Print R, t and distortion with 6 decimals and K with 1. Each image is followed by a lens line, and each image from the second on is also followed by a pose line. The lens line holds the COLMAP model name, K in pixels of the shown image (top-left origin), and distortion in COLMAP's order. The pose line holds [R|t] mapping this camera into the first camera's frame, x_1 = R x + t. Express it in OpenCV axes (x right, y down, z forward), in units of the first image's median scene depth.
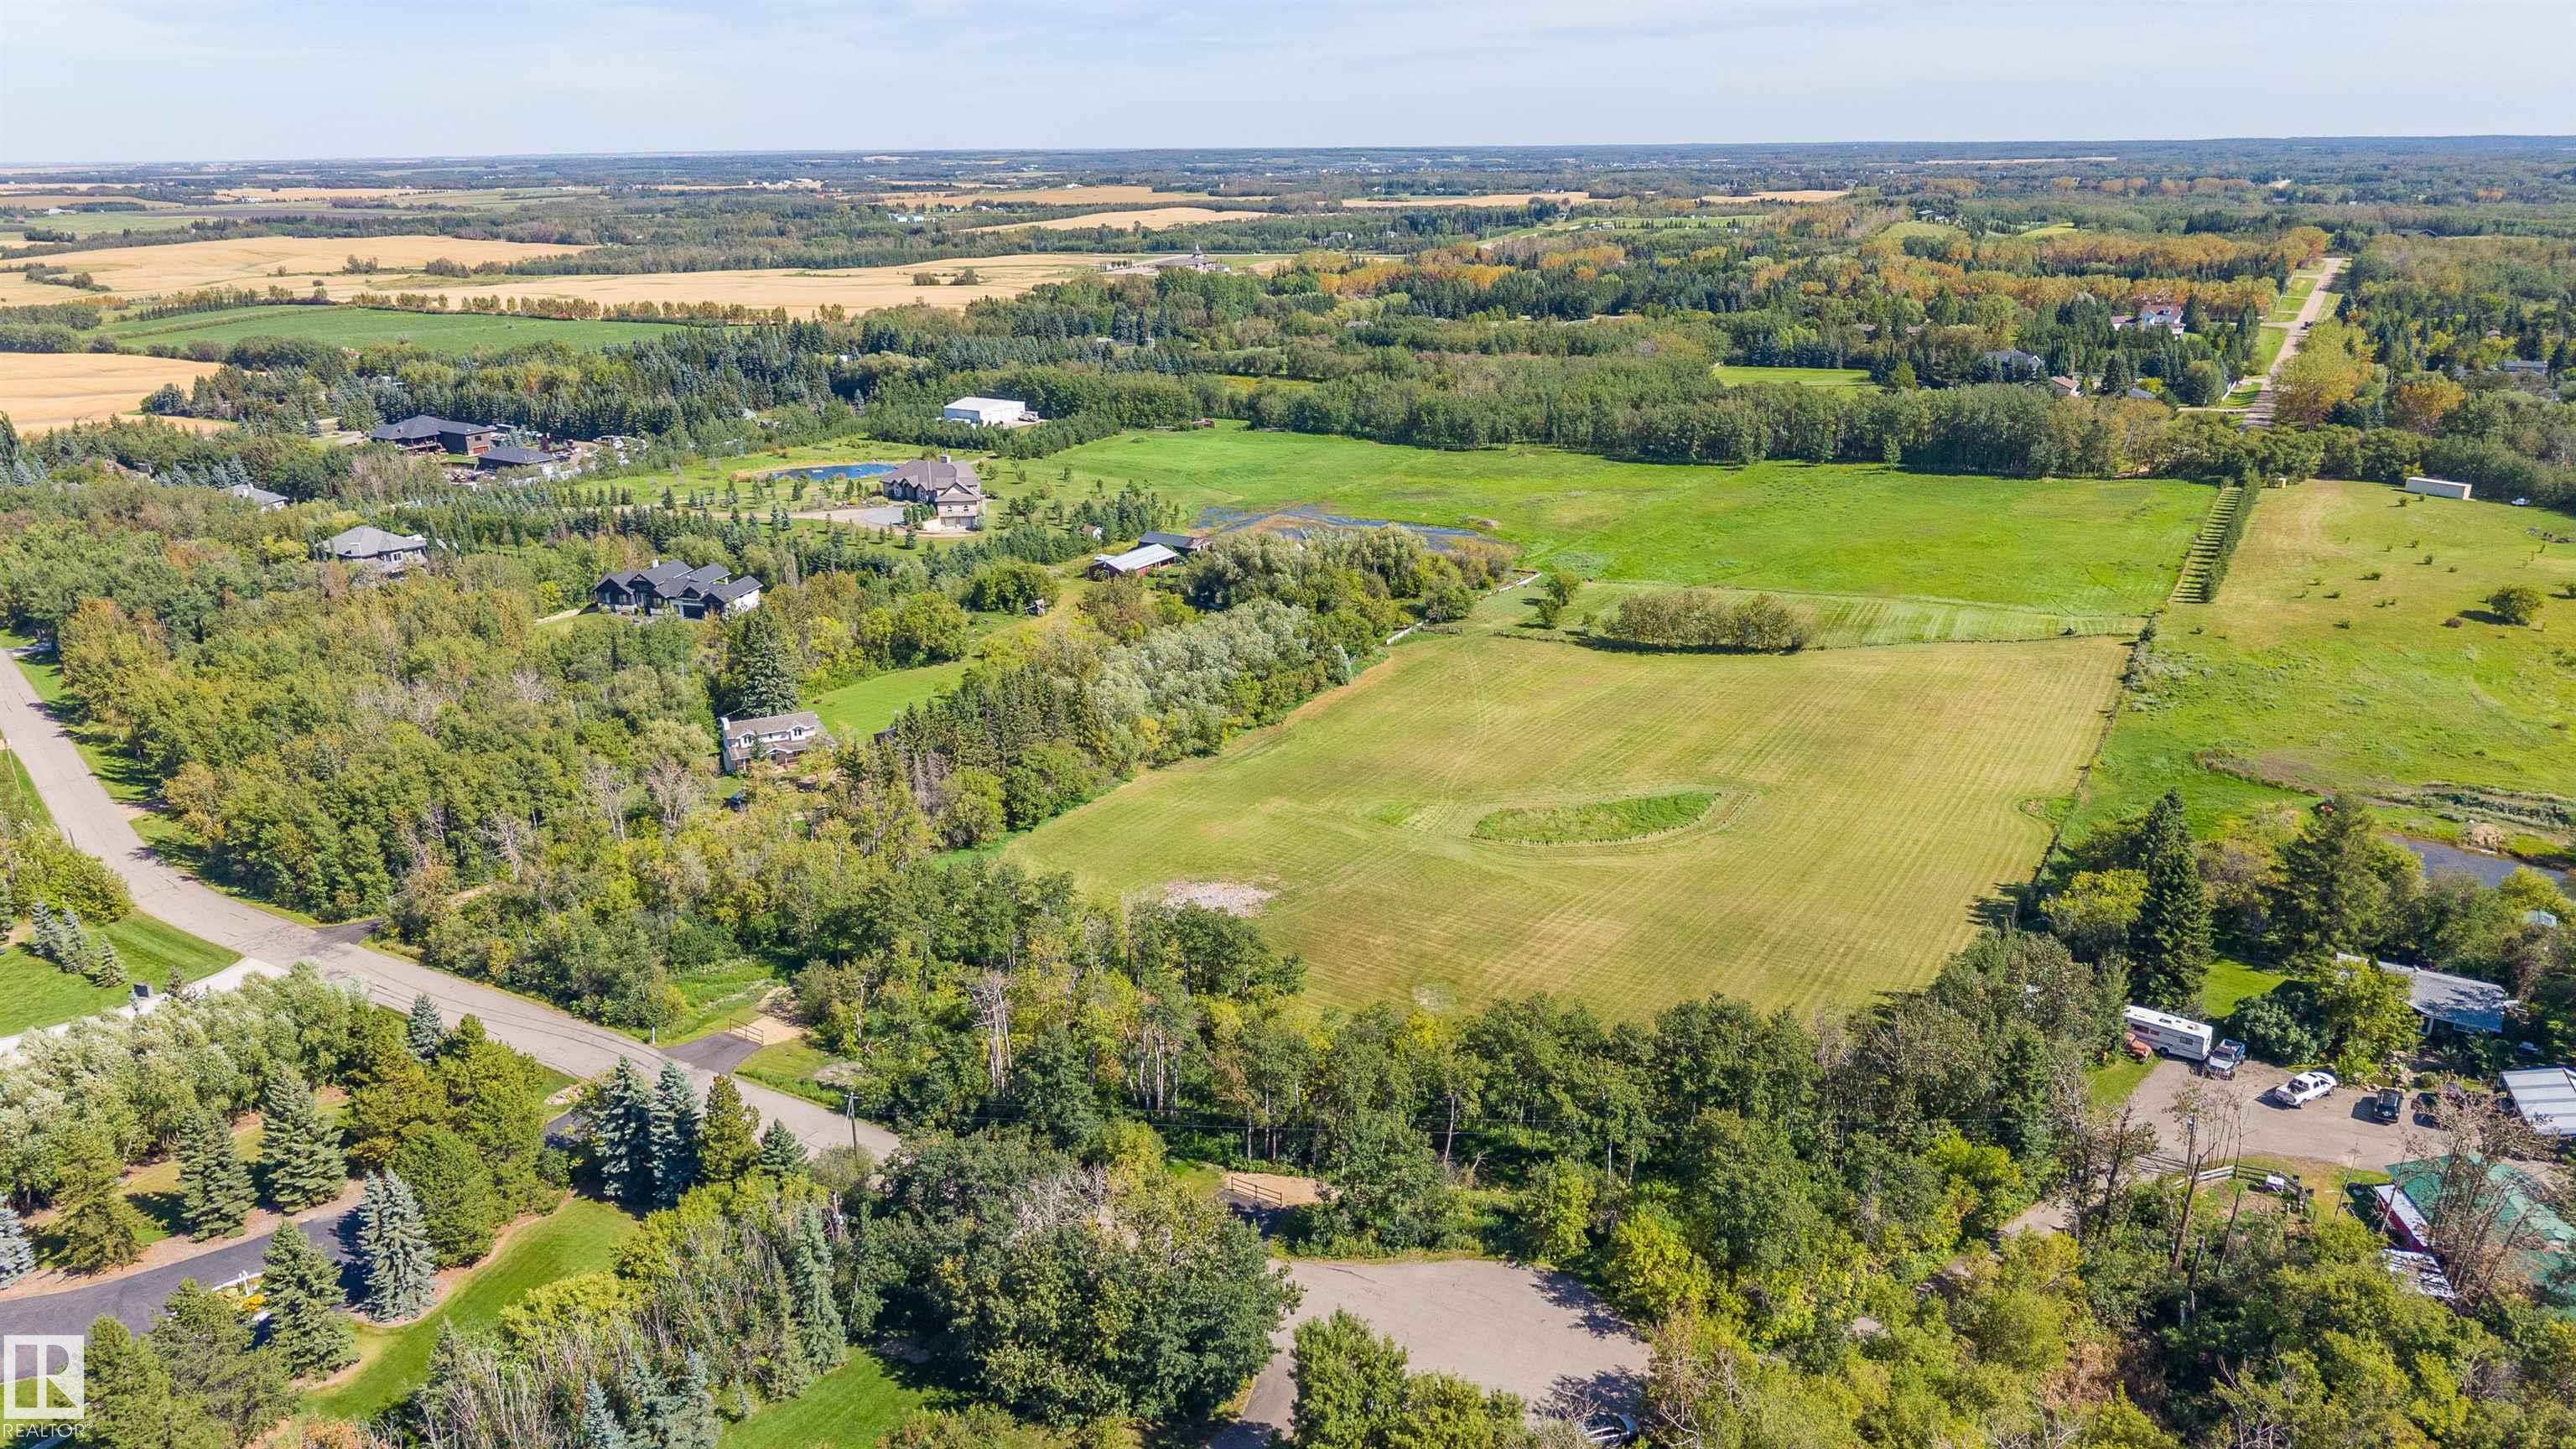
lens RADIAL K [[1716.9, 0, 1287.2], [0, 1716.9, 727.3], [0, 0, 1]] dist [0.031583, -0.038342]
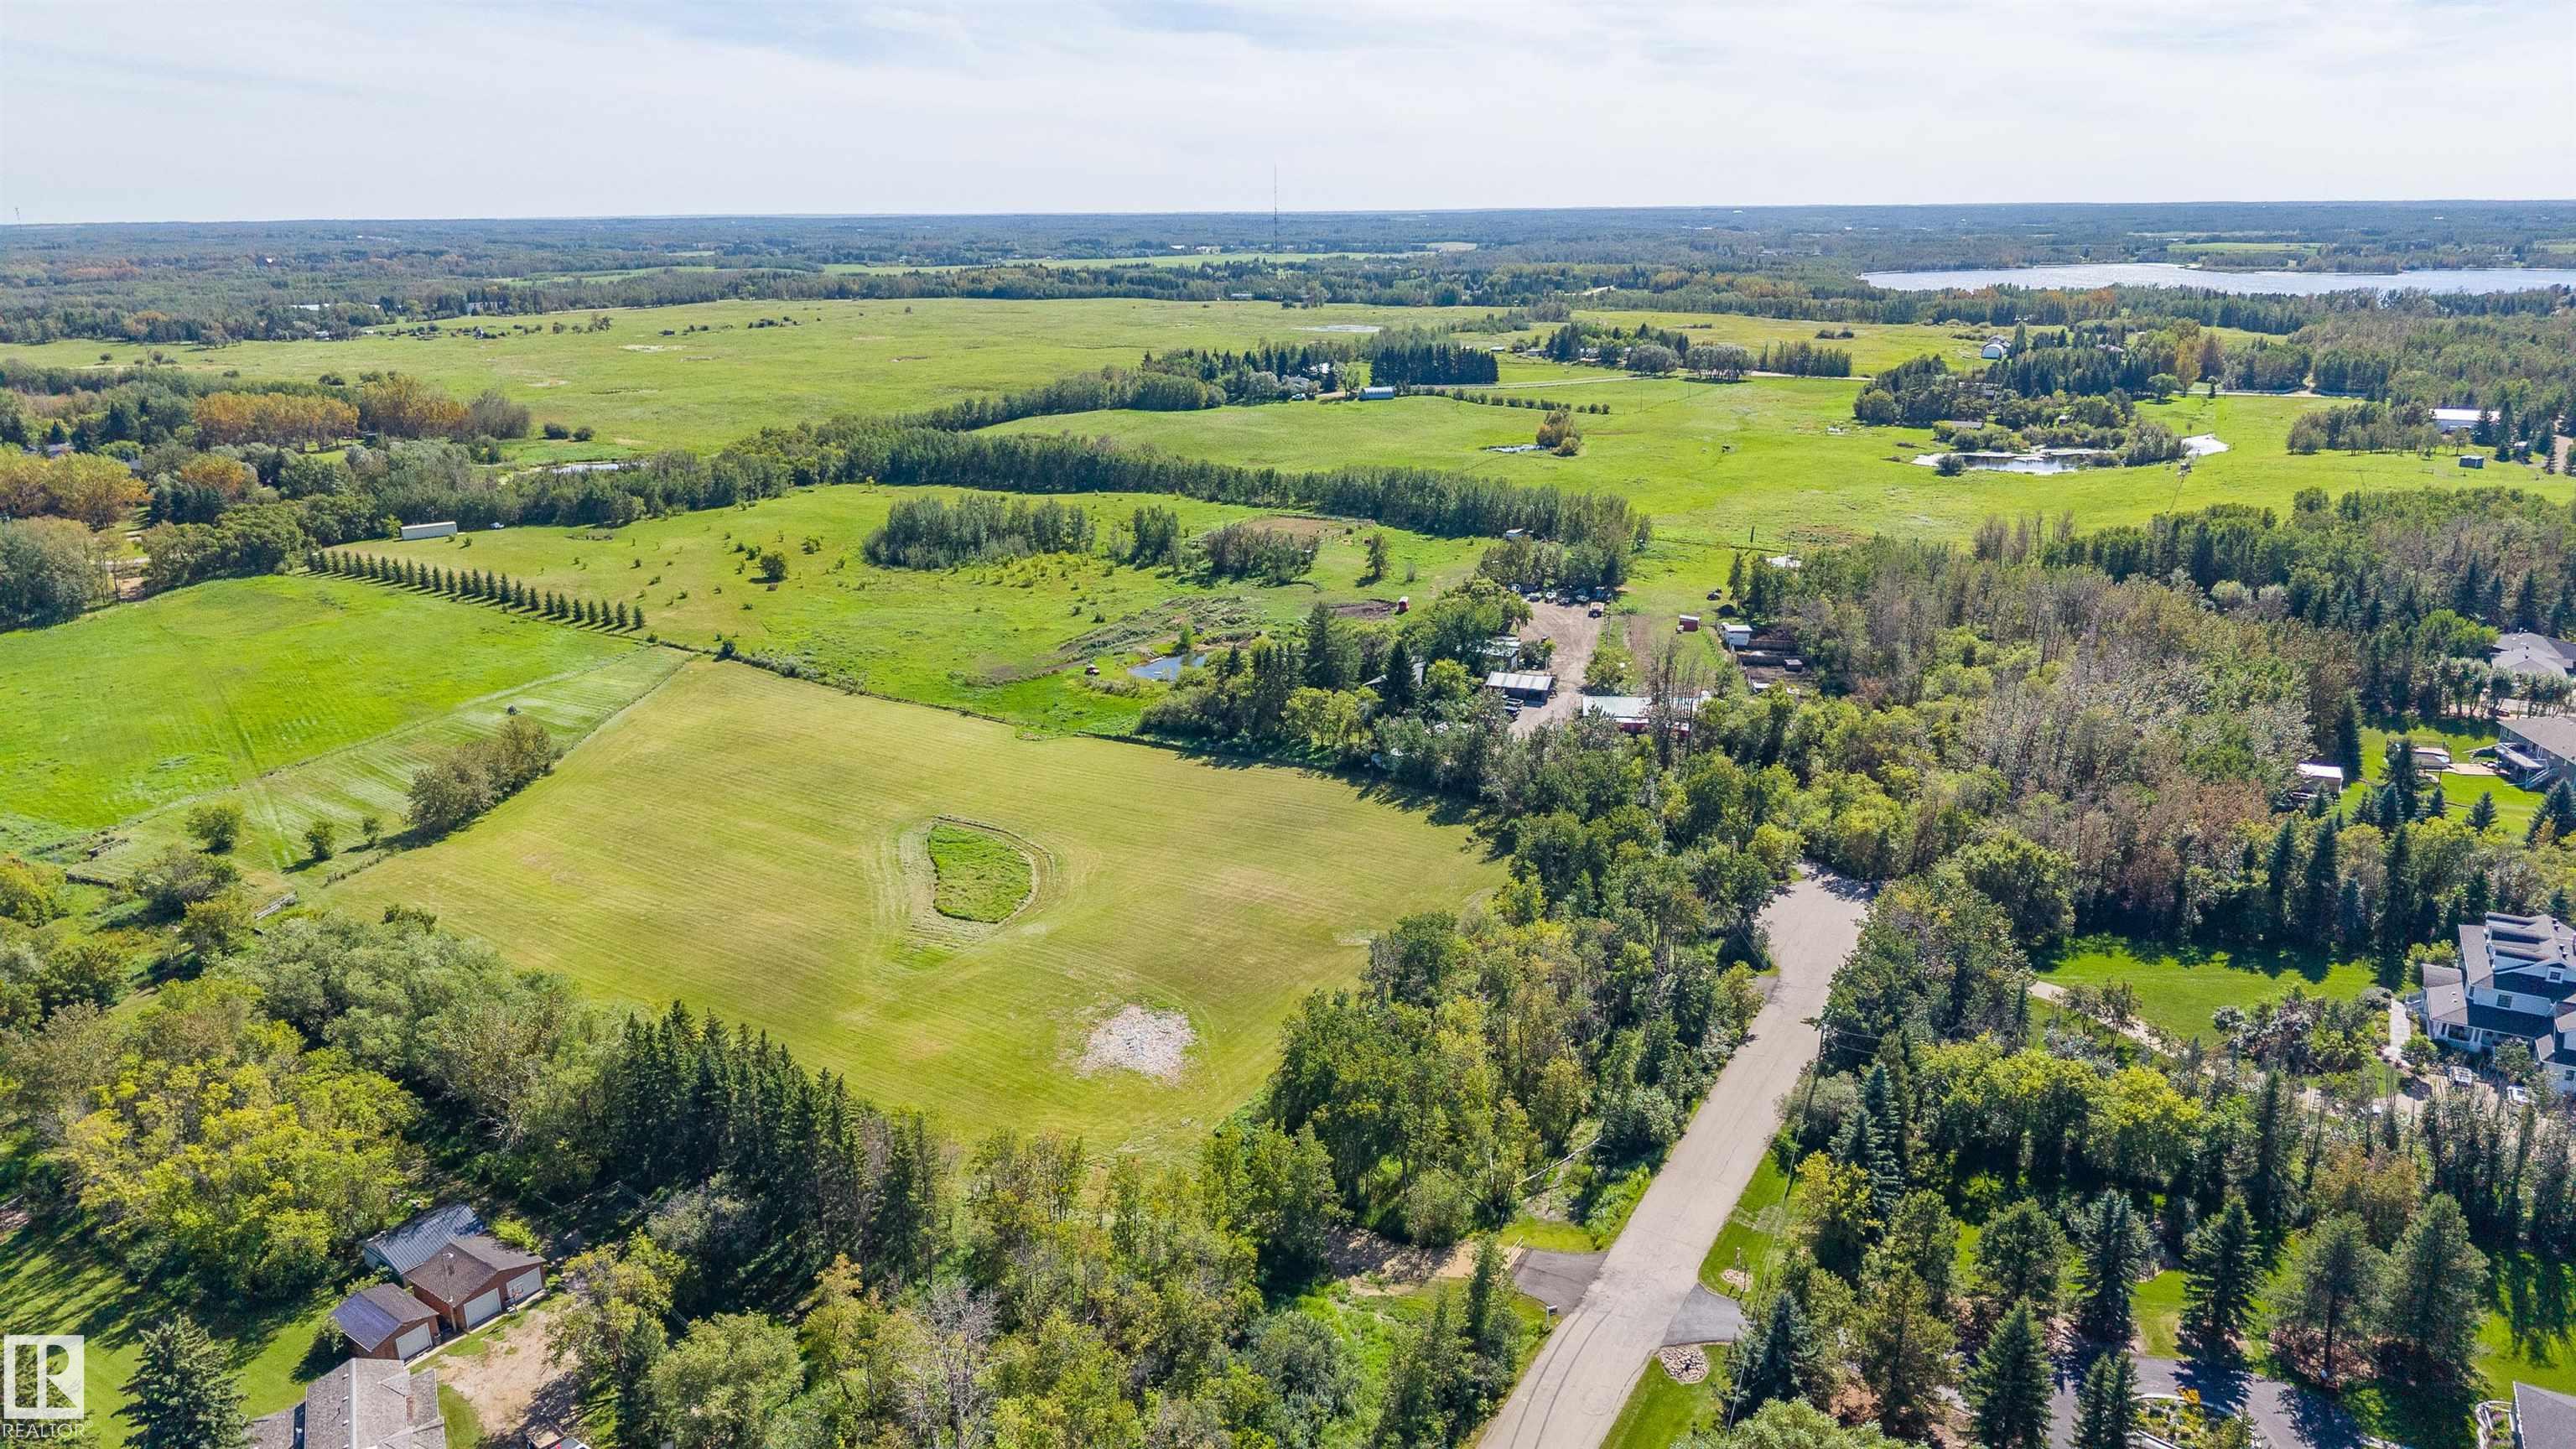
lens RADIAL K [[1716.9, 0, 1296.6], [0, 1716.9, 735.1], [0, 0, 1]] dist [0.031583, -0.038342]
pose [[-0.037666, -0.283030, 0.958371, -0.440365], [0.327832, 0.902473, 0.279407, -0.136529], [-0.943985, 0.324708, 0.058794, 0.408347]]
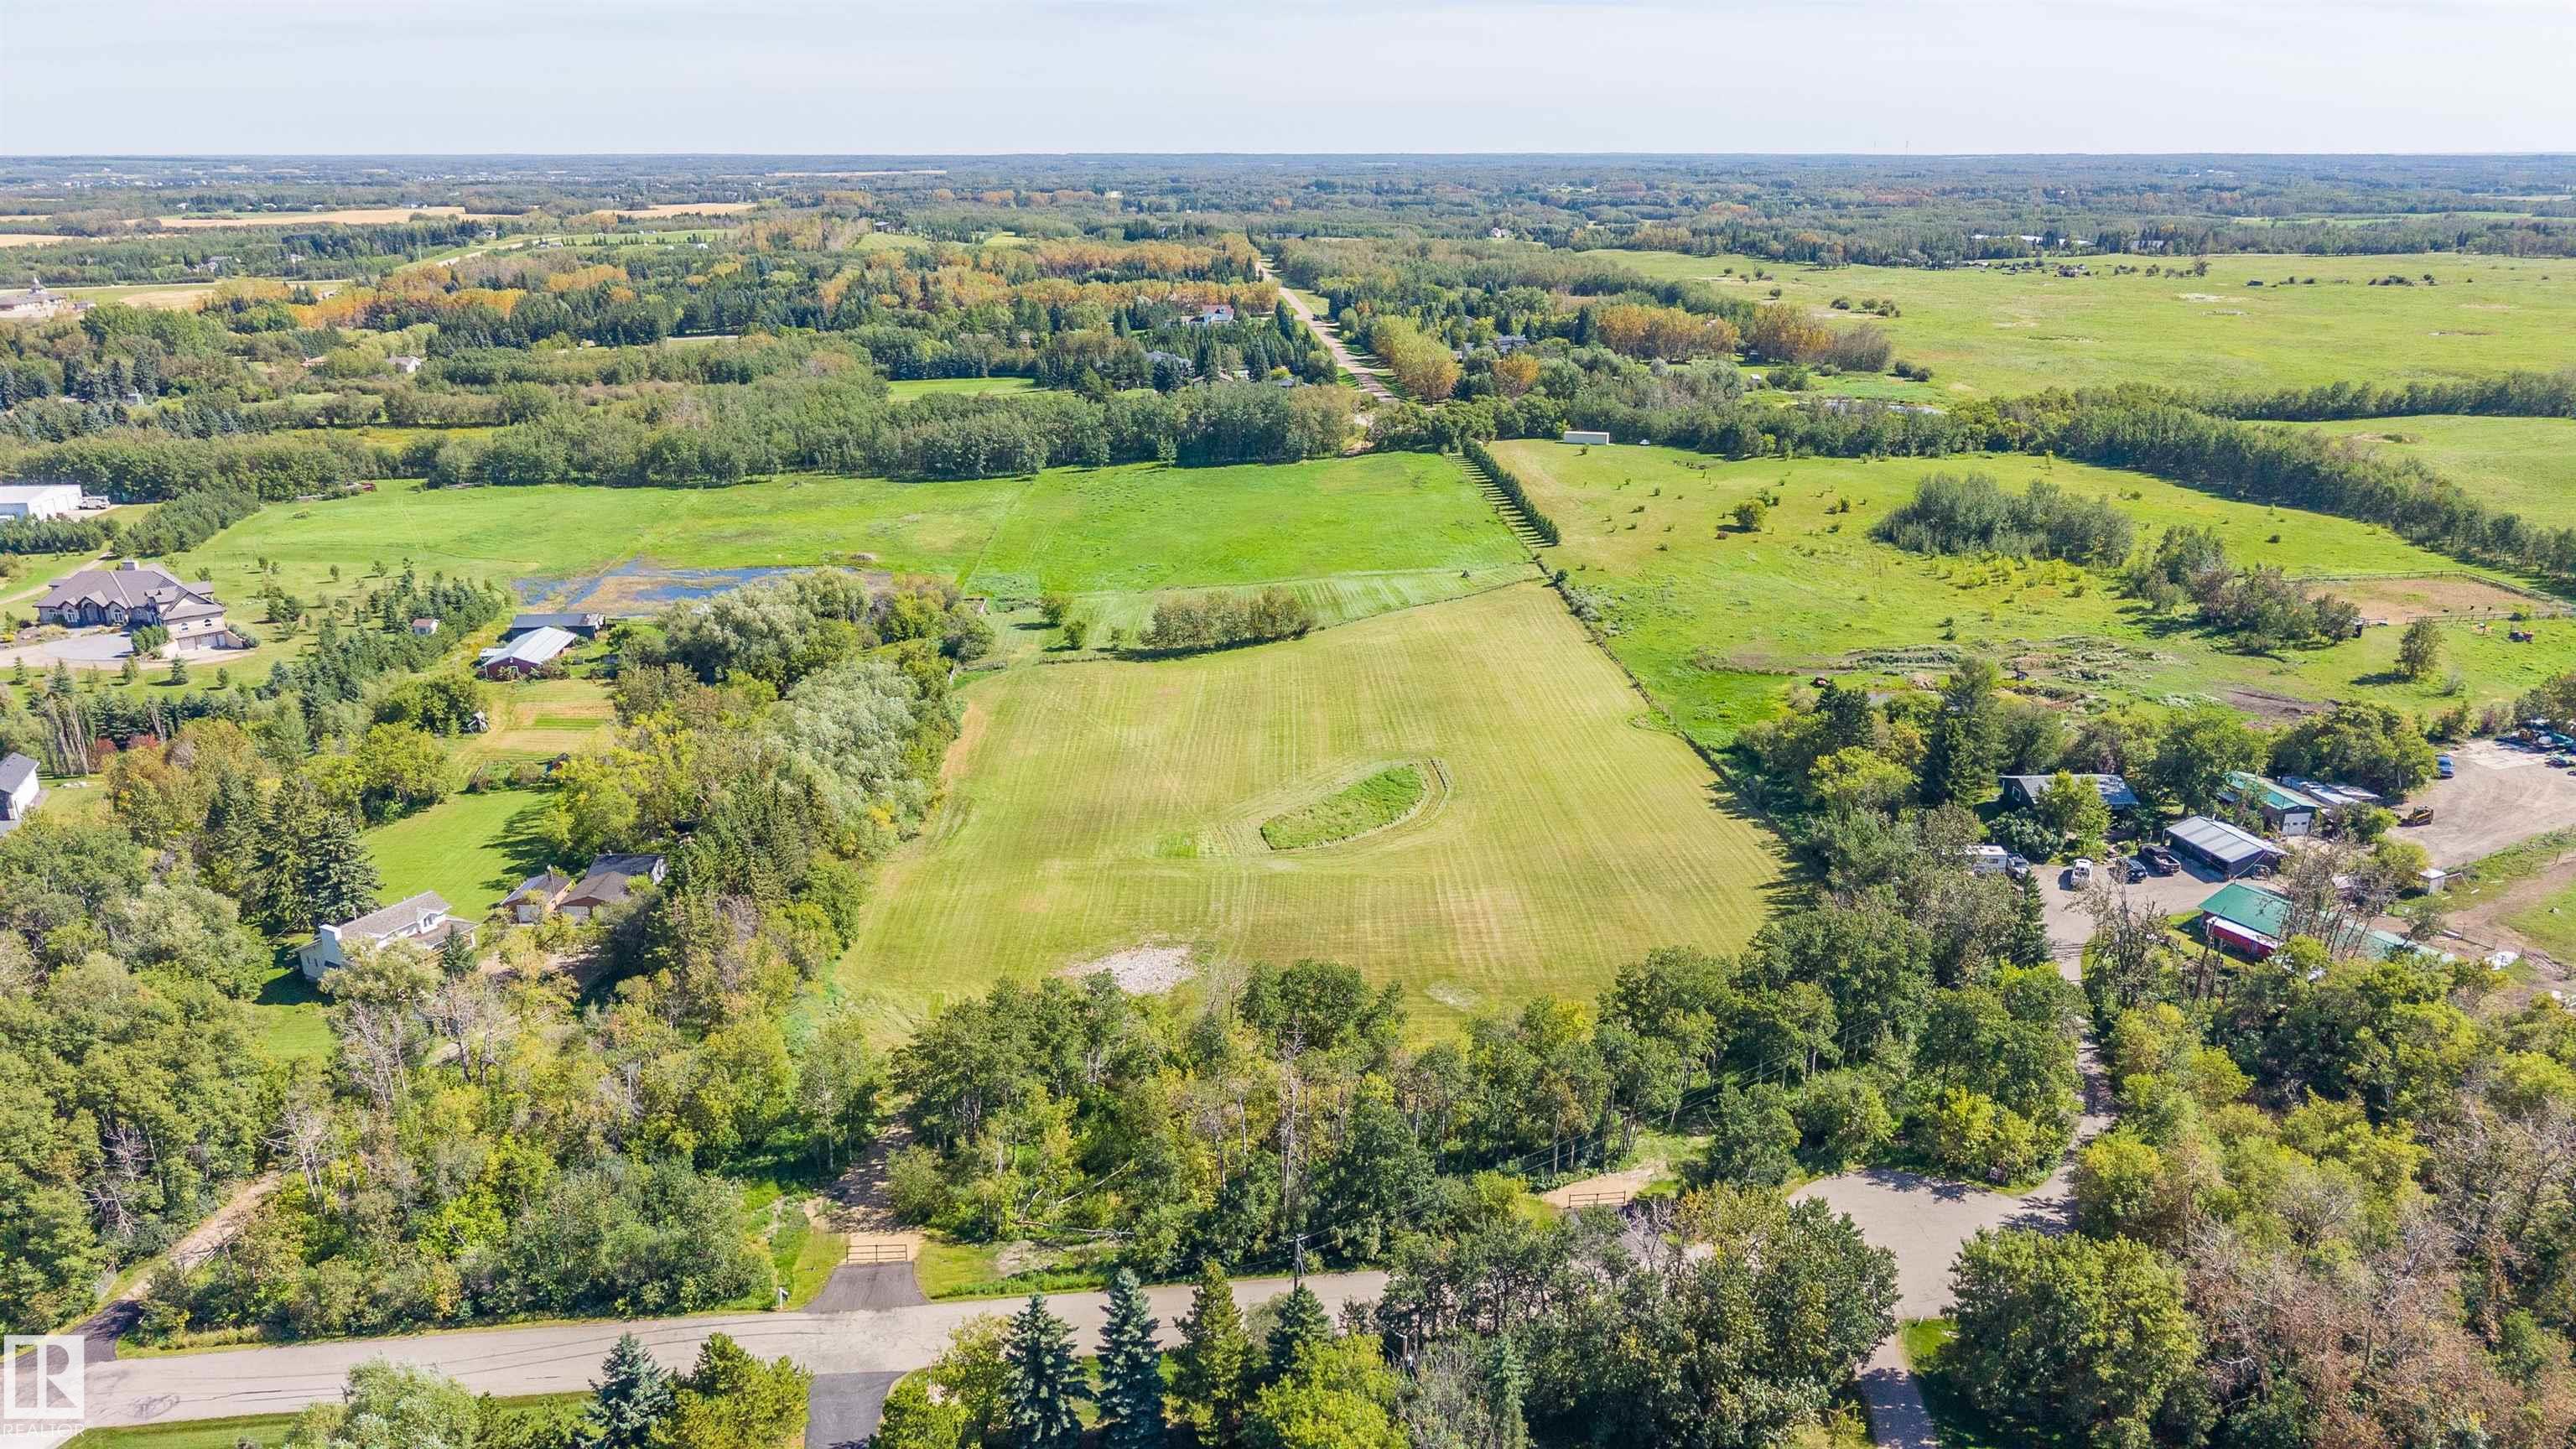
lens RADIAL K [[1716.9, 0, 1290.9], [0, 1716.9, 731.0], [0, 0, 1]] dist [0.031583, -0.038342]
pose [[0.806763, -0.180399, 0.562663, -0.240735], [0.183051, 0.981712, 0.052289, -0.030786], [-0.561806, 0.060812, 0.825031, 0.085493]]
